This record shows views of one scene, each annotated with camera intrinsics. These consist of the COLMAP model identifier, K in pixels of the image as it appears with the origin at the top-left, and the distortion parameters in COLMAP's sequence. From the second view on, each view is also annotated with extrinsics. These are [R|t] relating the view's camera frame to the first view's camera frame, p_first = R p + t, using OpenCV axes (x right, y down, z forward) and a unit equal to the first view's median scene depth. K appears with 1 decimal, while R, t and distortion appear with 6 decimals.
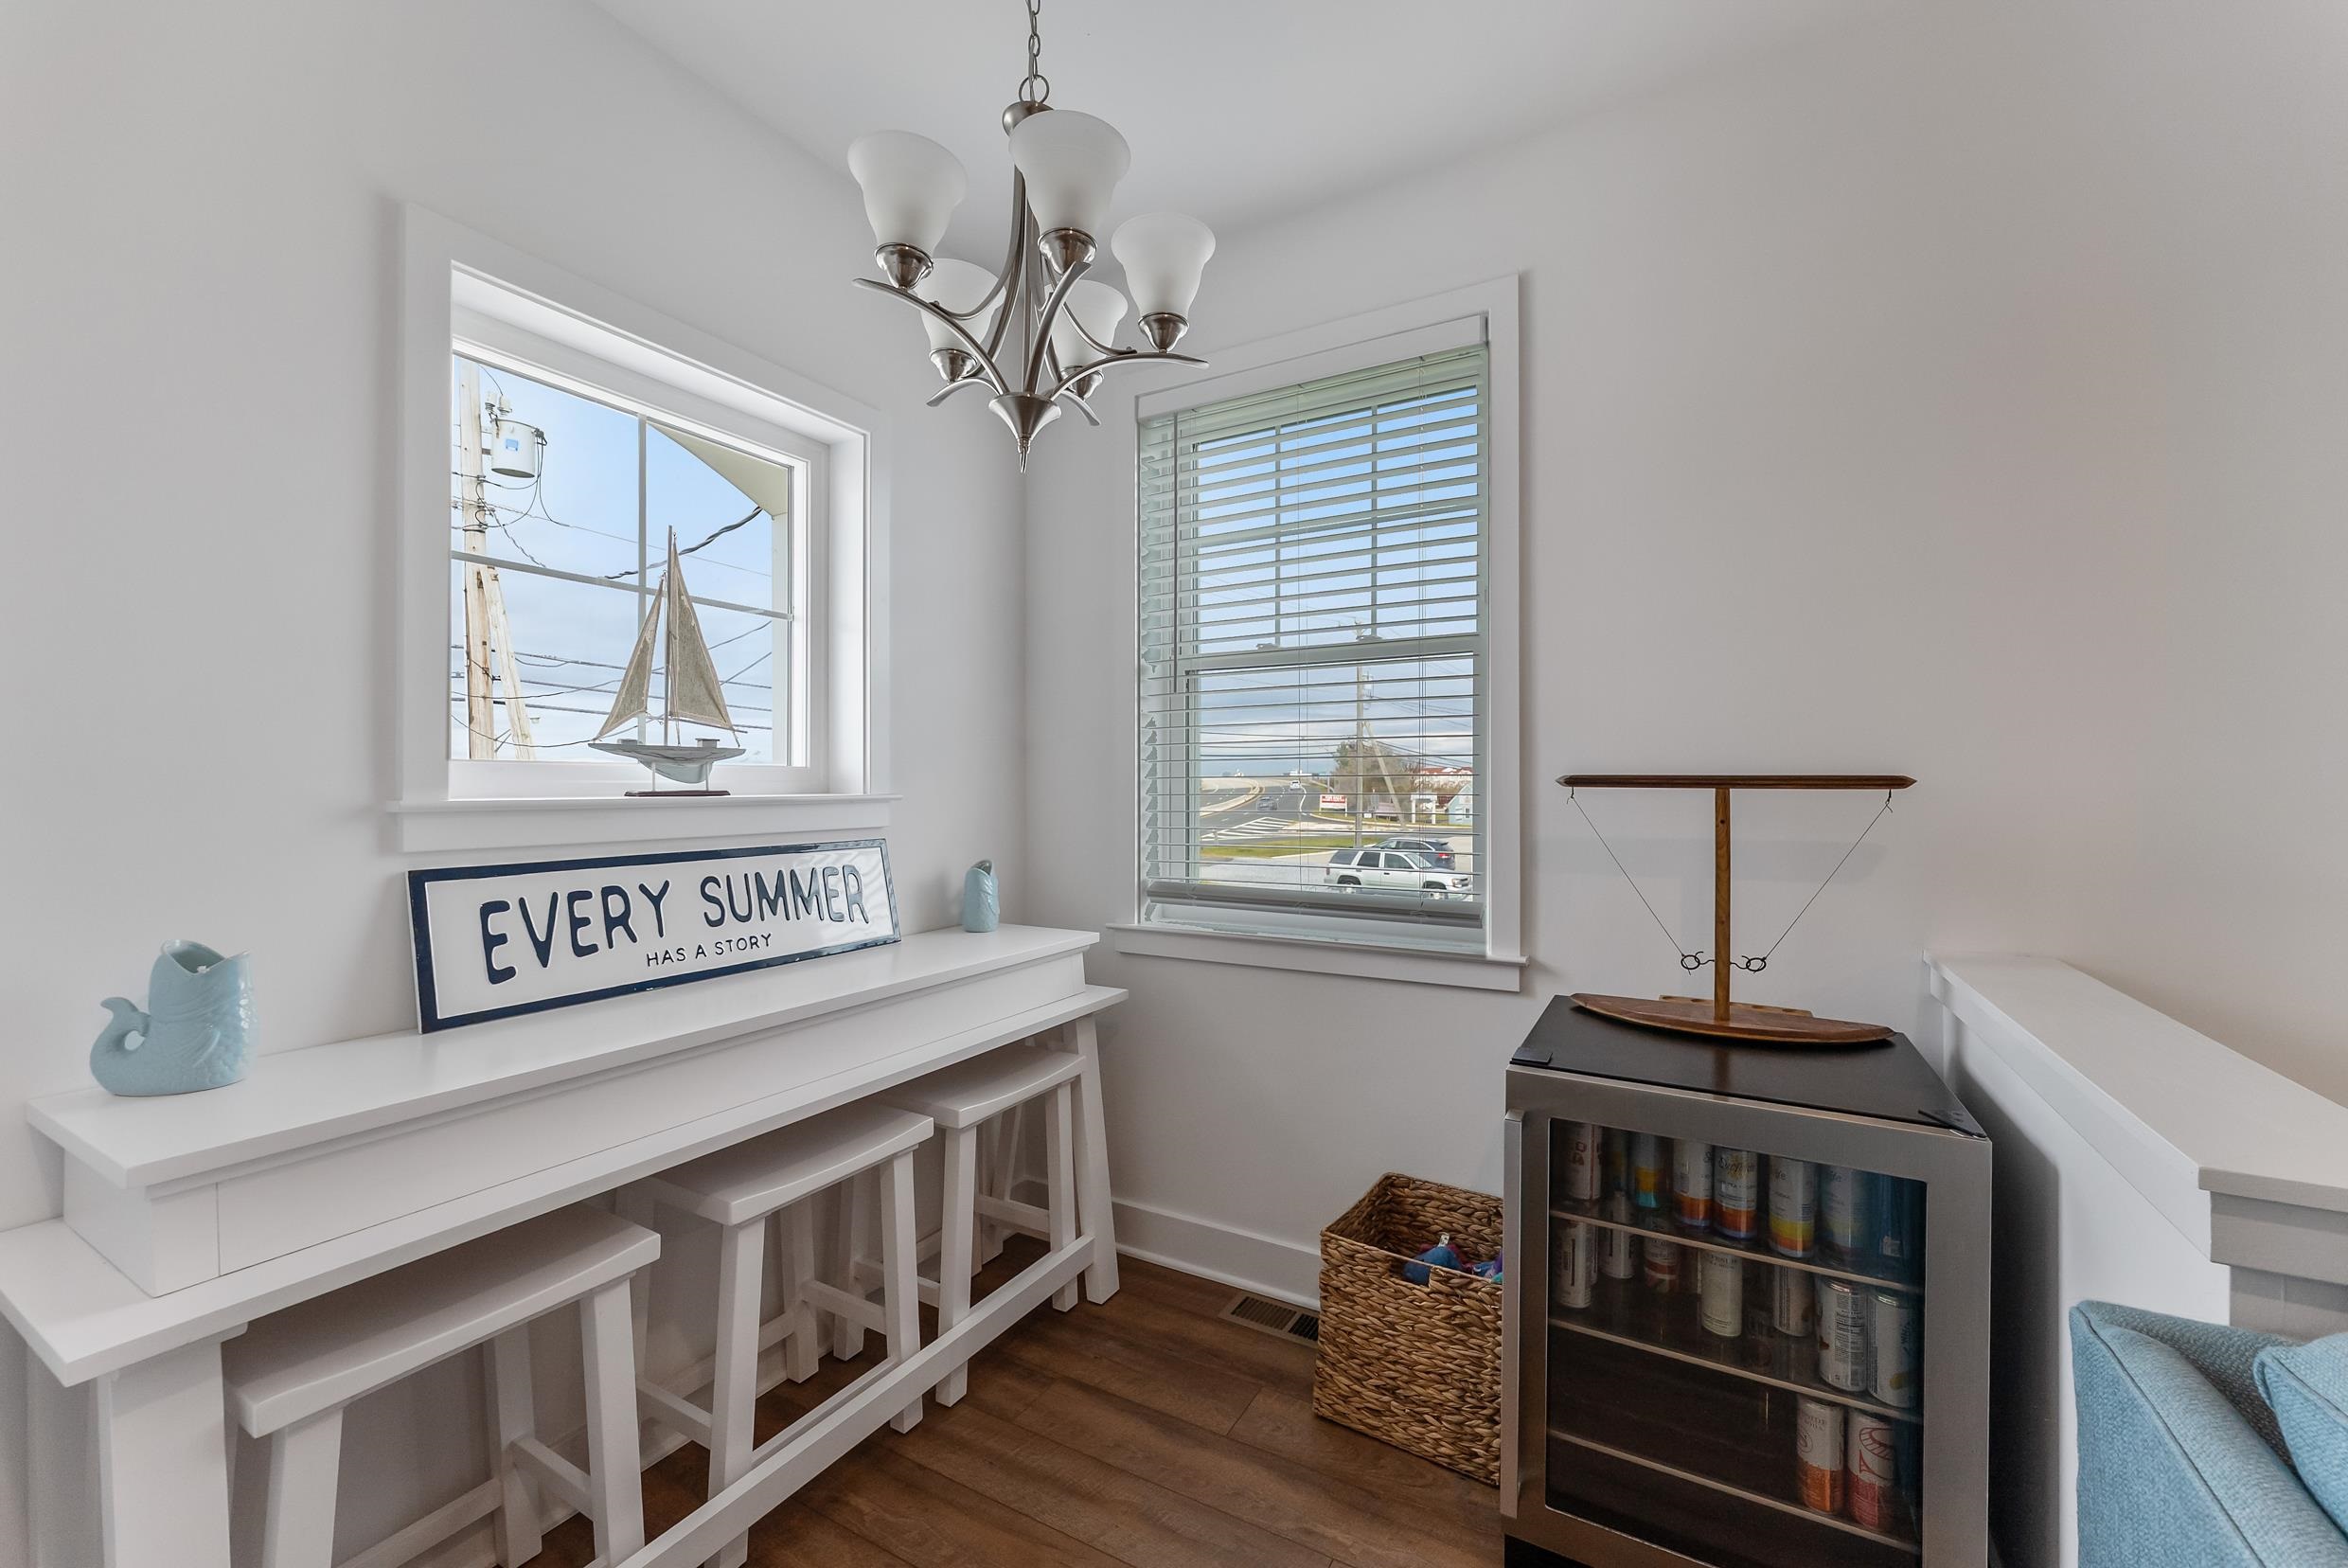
lens RADIAL K [[955.4, 0, 1174.0], [0, 955.4, 784.0], [0, 0, 1]] dist [0.002535, -0.000521]
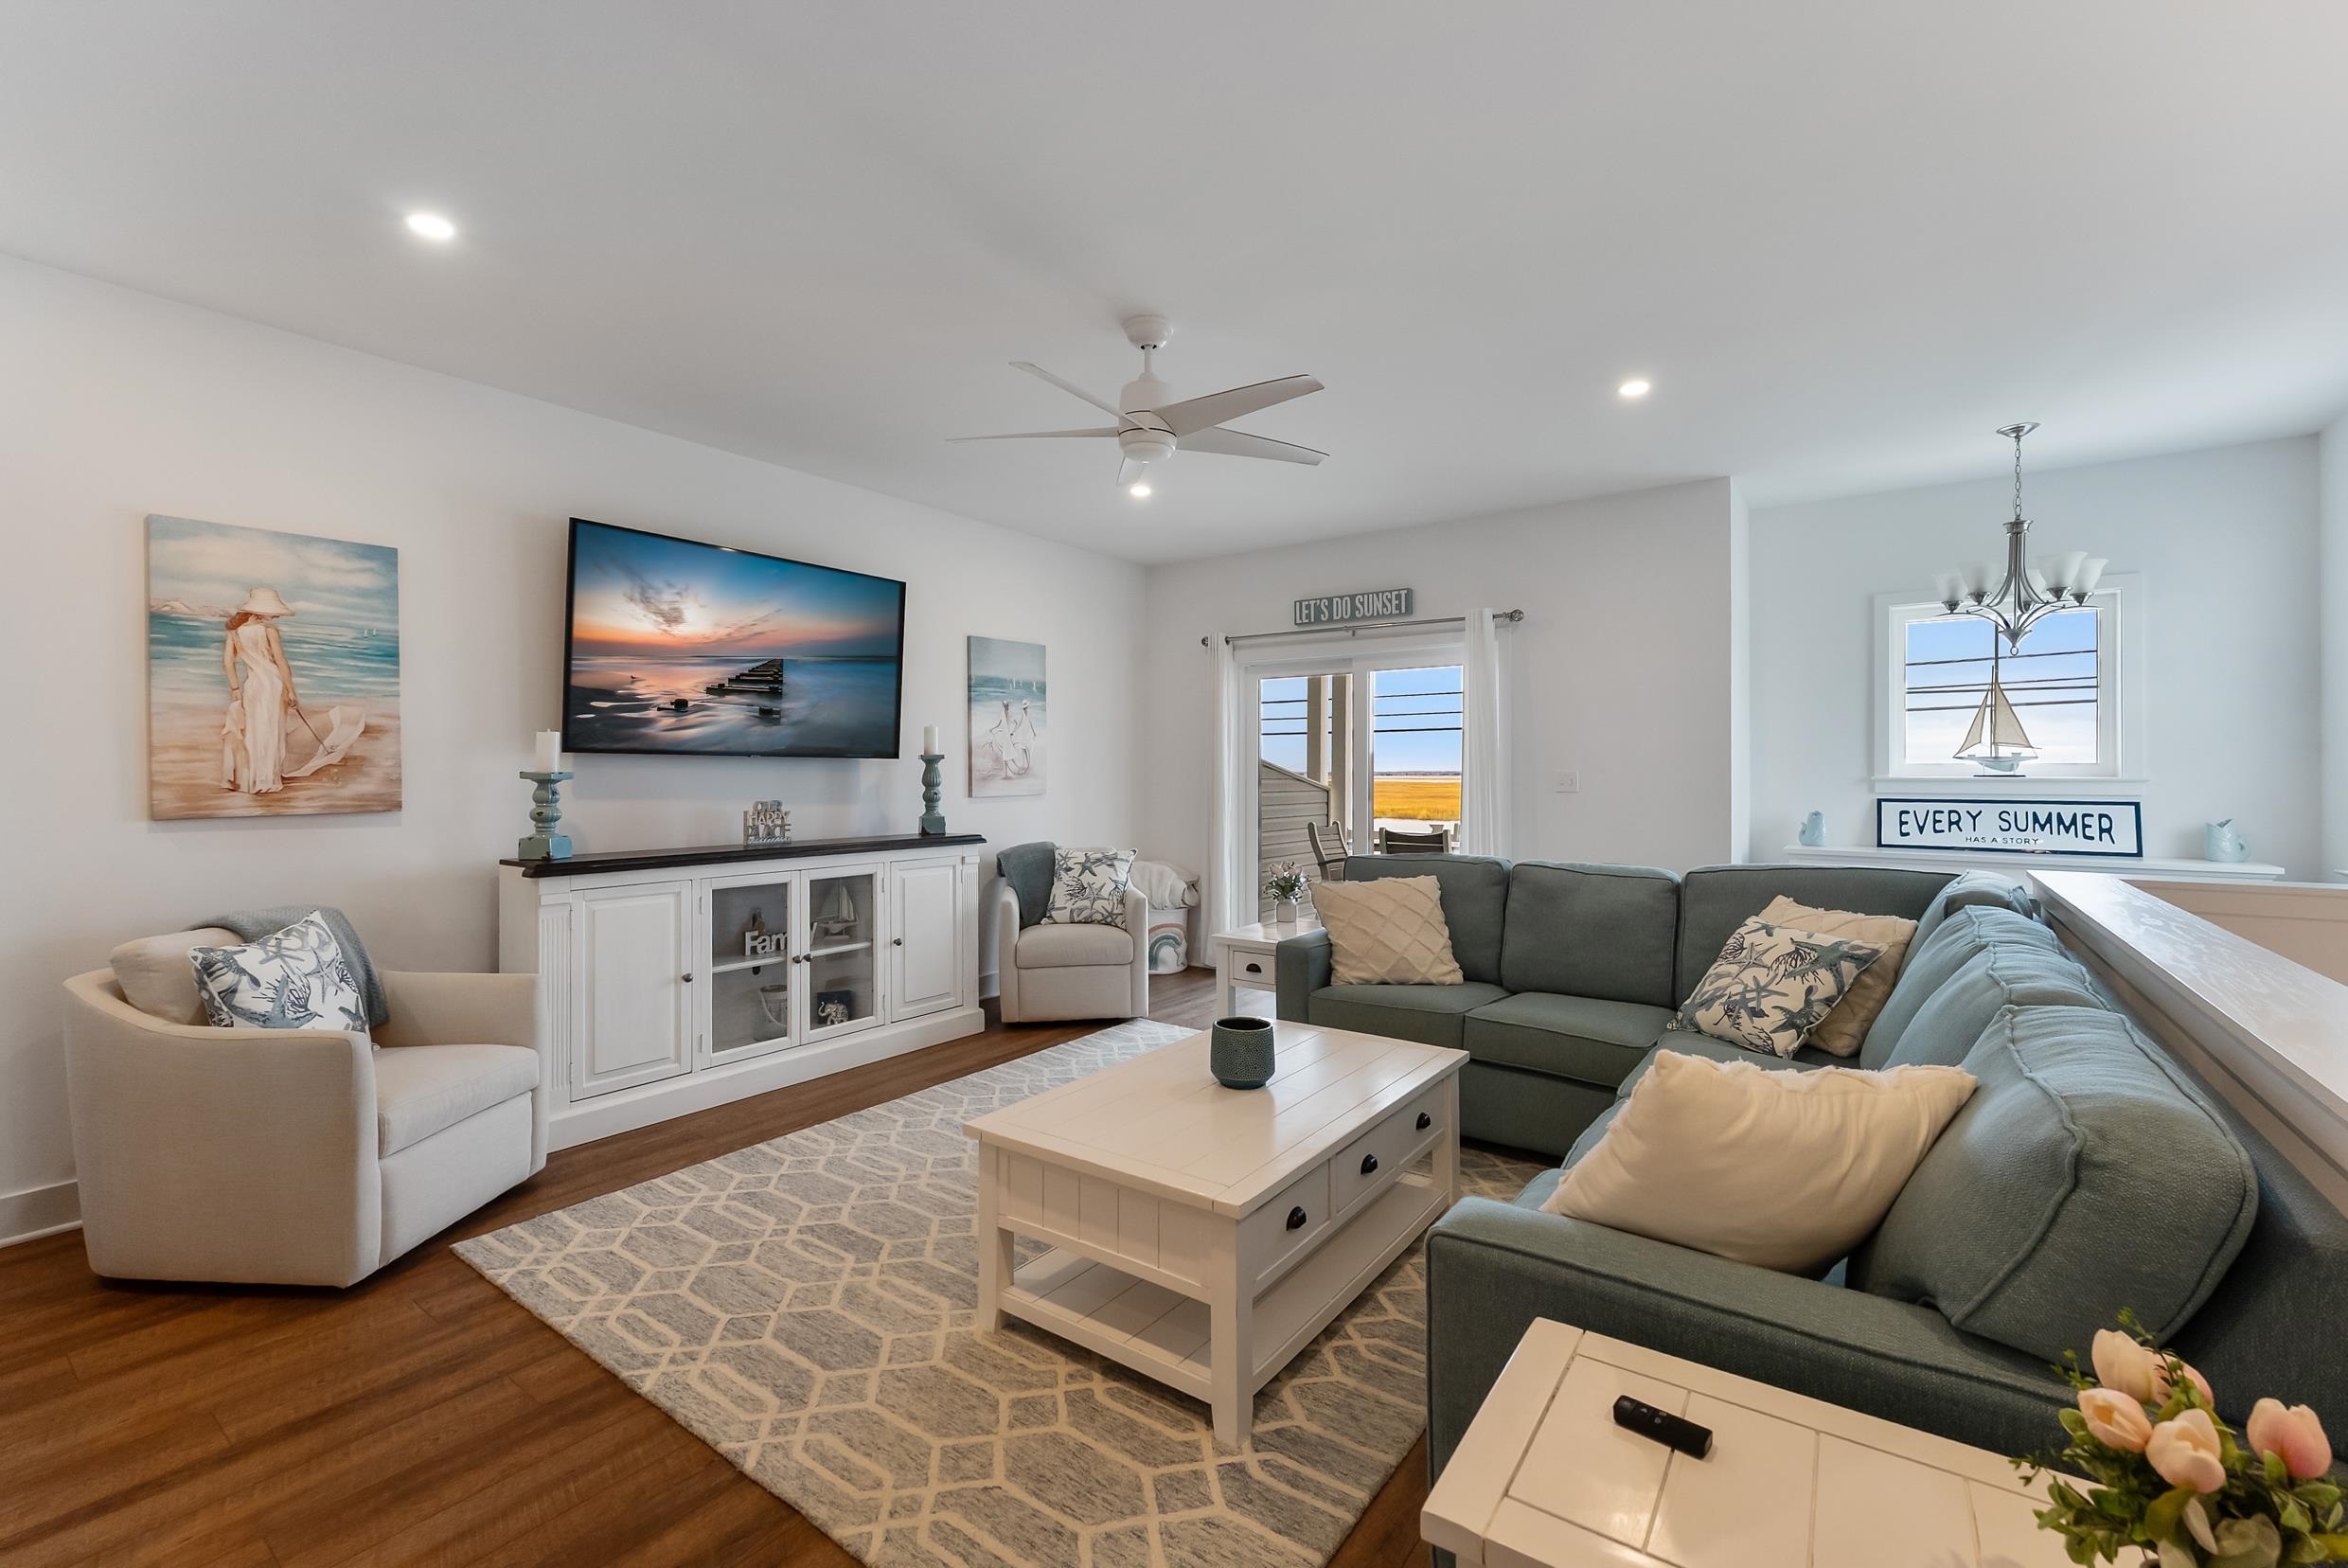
lens RADIAL K [[979.6, 0, 1174.0], [0, 979.6, 784.0], [0, 0, 1]] dist [0.000205, -0.000057]
pose [[-0.101484, 0.010169, -0.994785, 2.381486], [-0.006347, 0.999921, 0.010869, 0.017530], [0.994817, 0.007417, -0.101411, -0.906362]]
